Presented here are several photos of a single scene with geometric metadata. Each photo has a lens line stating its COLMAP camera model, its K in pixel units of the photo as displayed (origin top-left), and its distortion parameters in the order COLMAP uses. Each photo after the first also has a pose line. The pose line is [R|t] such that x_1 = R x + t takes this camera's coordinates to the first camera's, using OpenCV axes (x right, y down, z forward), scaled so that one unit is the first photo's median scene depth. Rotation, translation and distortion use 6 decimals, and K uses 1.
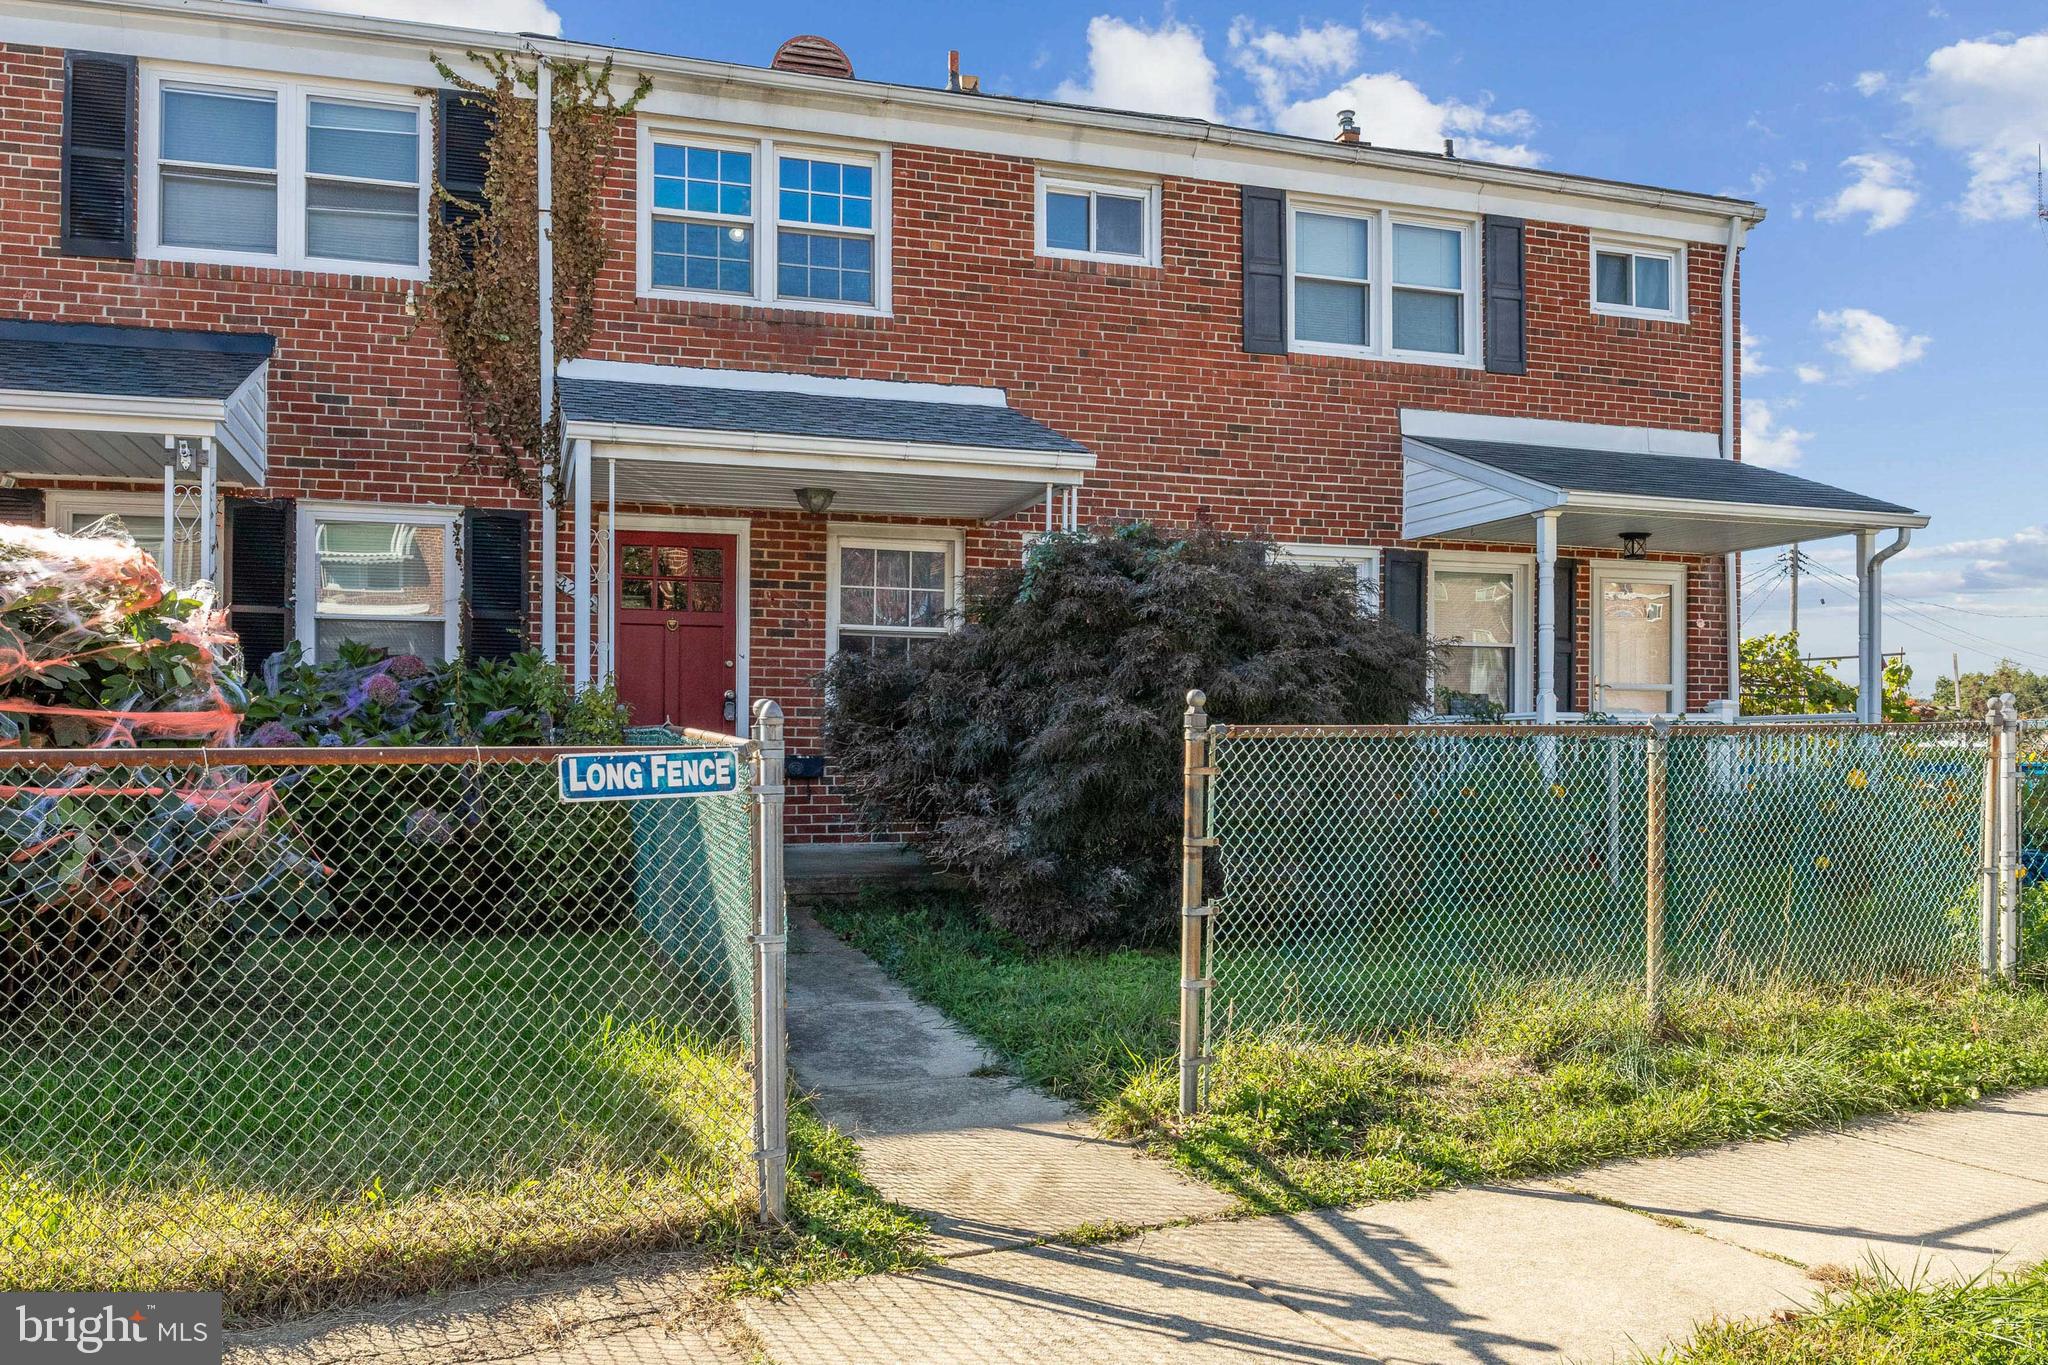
lens RADIAL K [[1631.6, 0, 1025.3], [0, 1631.6, 642.7], [0, 0, 1]] dist [-0.006187, -0.033780]
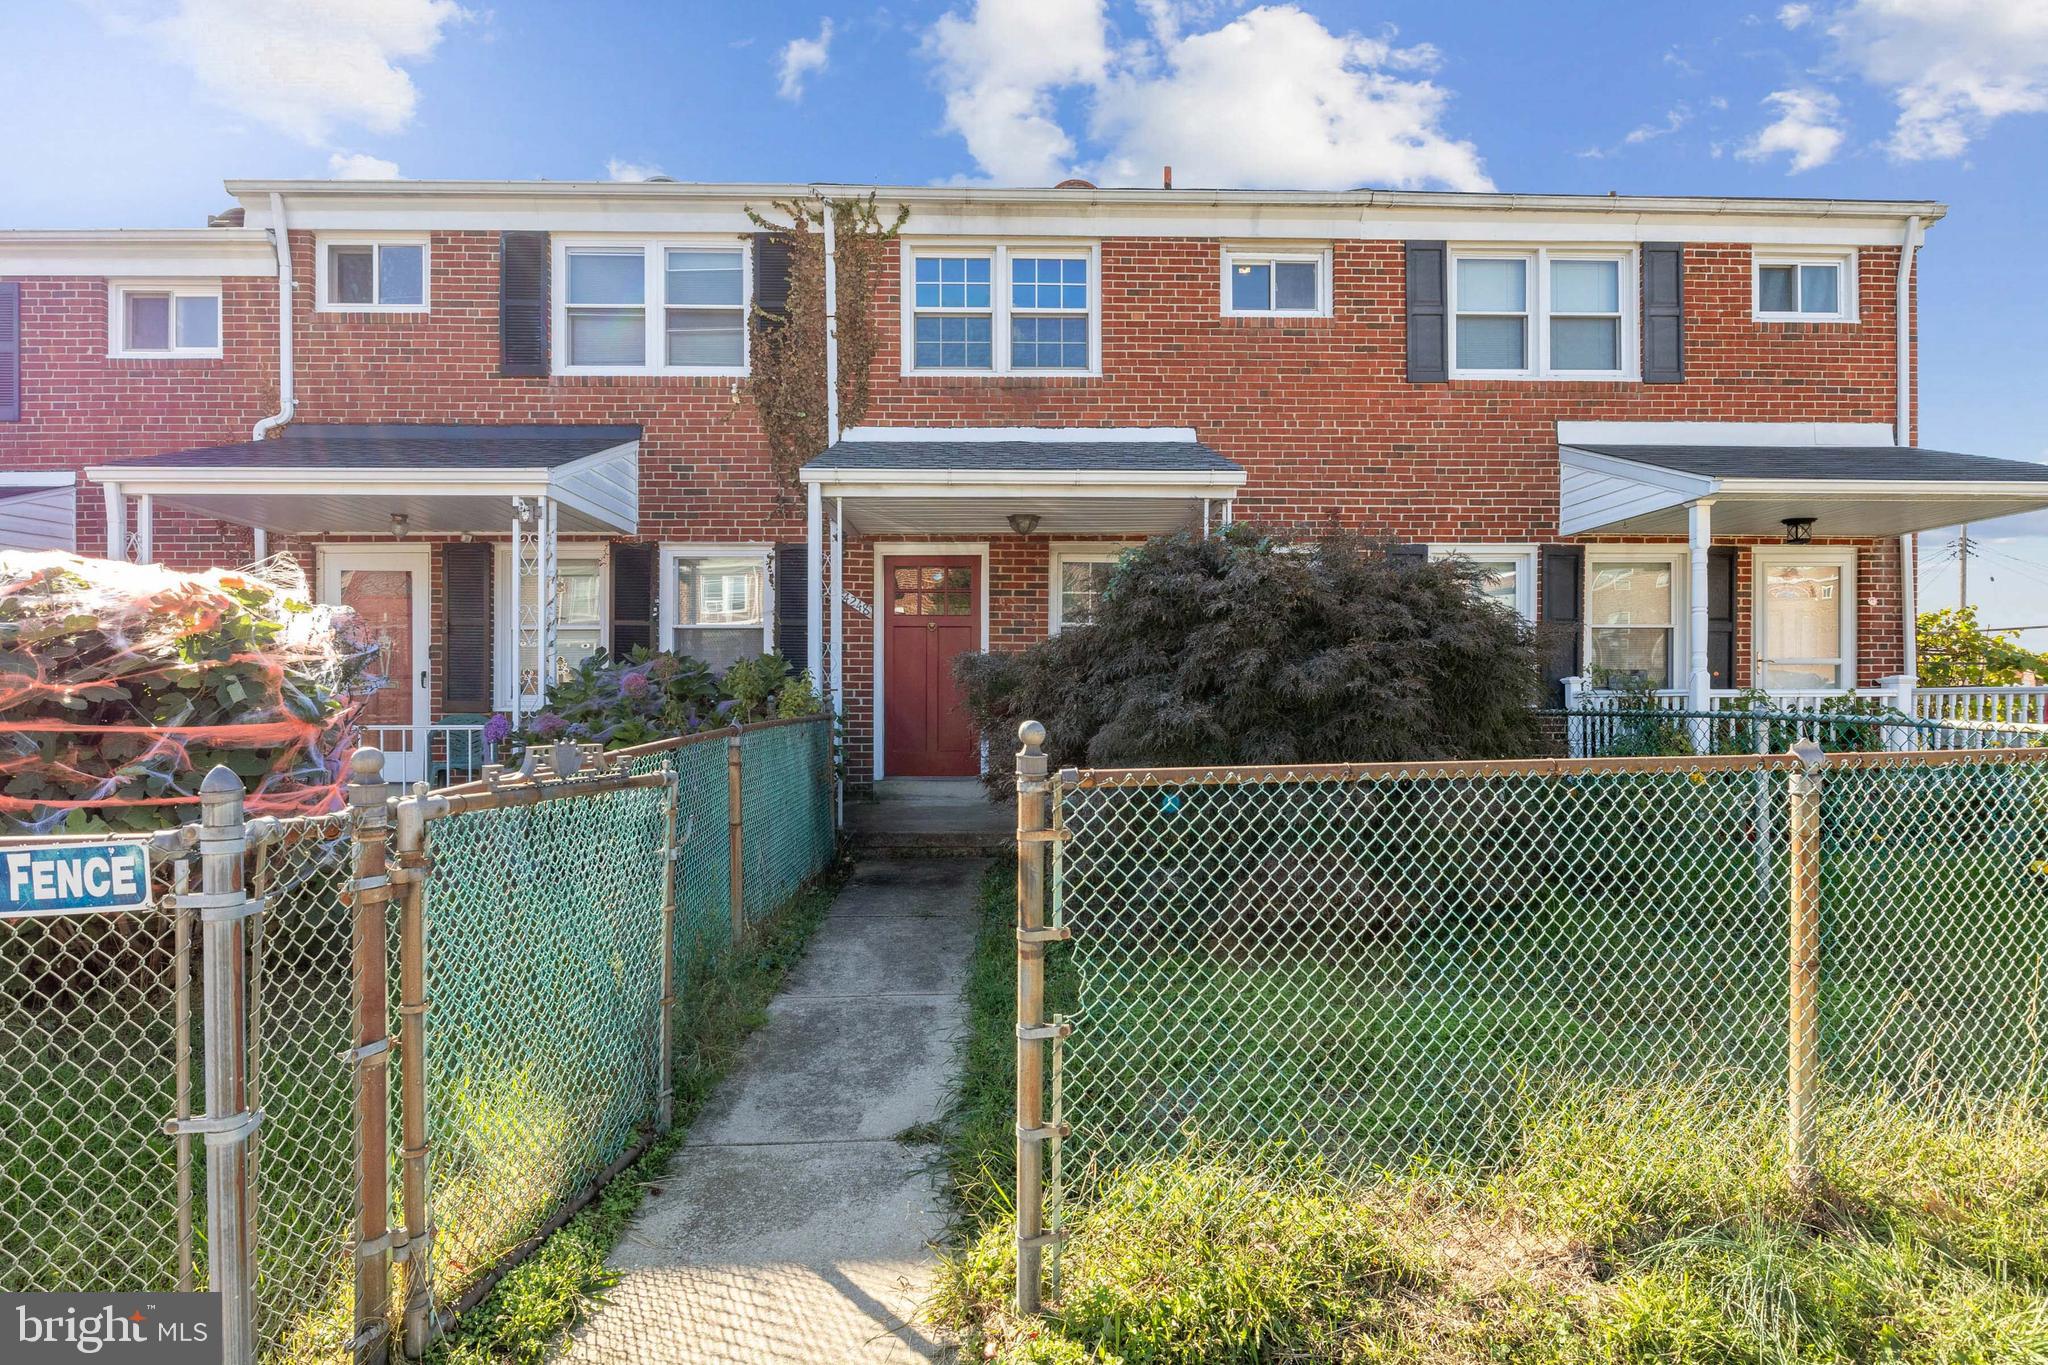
lens RADIAL K [[1018.2, 0, 1035.5], [0, 1018.2, 658.4], [0, 0, 1]] dist [0.001393, -0.000720]
pose [[0.957171, -0.013801, -0.289193, 0.092628], [0.021980, 0.999444, 0.025054, -0.003676], [0.288686, -0.030338, 0.956943, 0.227202]]
